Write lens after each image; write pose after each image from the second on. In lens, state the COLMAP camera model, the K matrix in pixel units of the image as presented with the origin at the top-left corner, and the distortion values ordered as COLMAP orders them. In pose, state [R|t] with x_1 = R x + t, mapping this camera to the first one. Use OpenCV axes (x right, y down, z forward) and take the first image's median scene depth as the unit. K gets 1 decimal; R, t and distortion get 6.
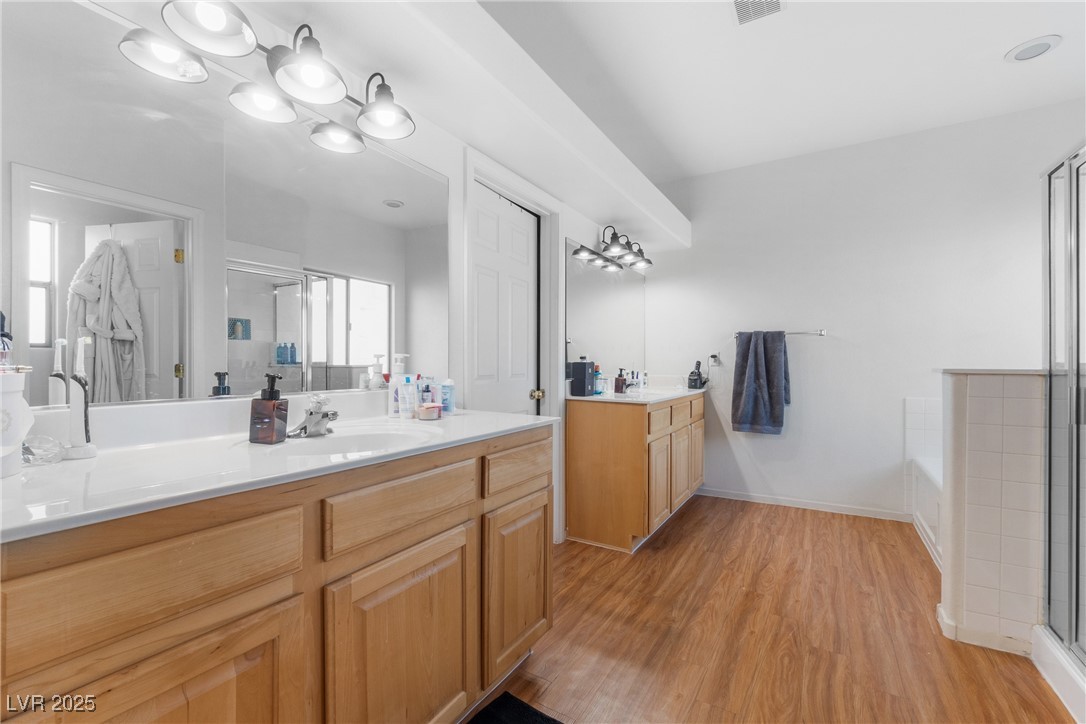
lens RADIAL K [[465.7, 0, 545.3], [0, 465.7, 363.5], [0, 0, 1]] dist [-0.007268, 0.002287]
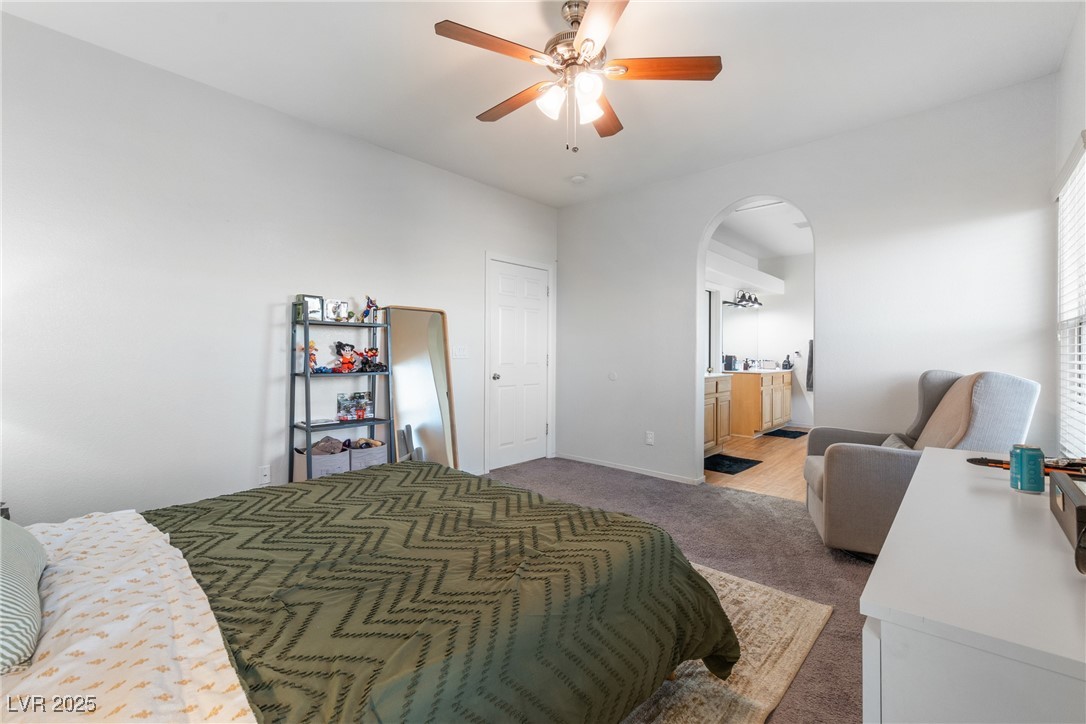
lens RADIAL K [[465.7, 0, 539.8], [0, 465.7, 359.7], [0, 0, 1]] dist [-0.007268, 0.002287]
pose [[0.980061, -0.000218, -0.198699, -0.357503], [0.001584, 0.999976, 0.006719, 0.000675], [0.198693, -0.006900, 0.980038, -1.324223]]
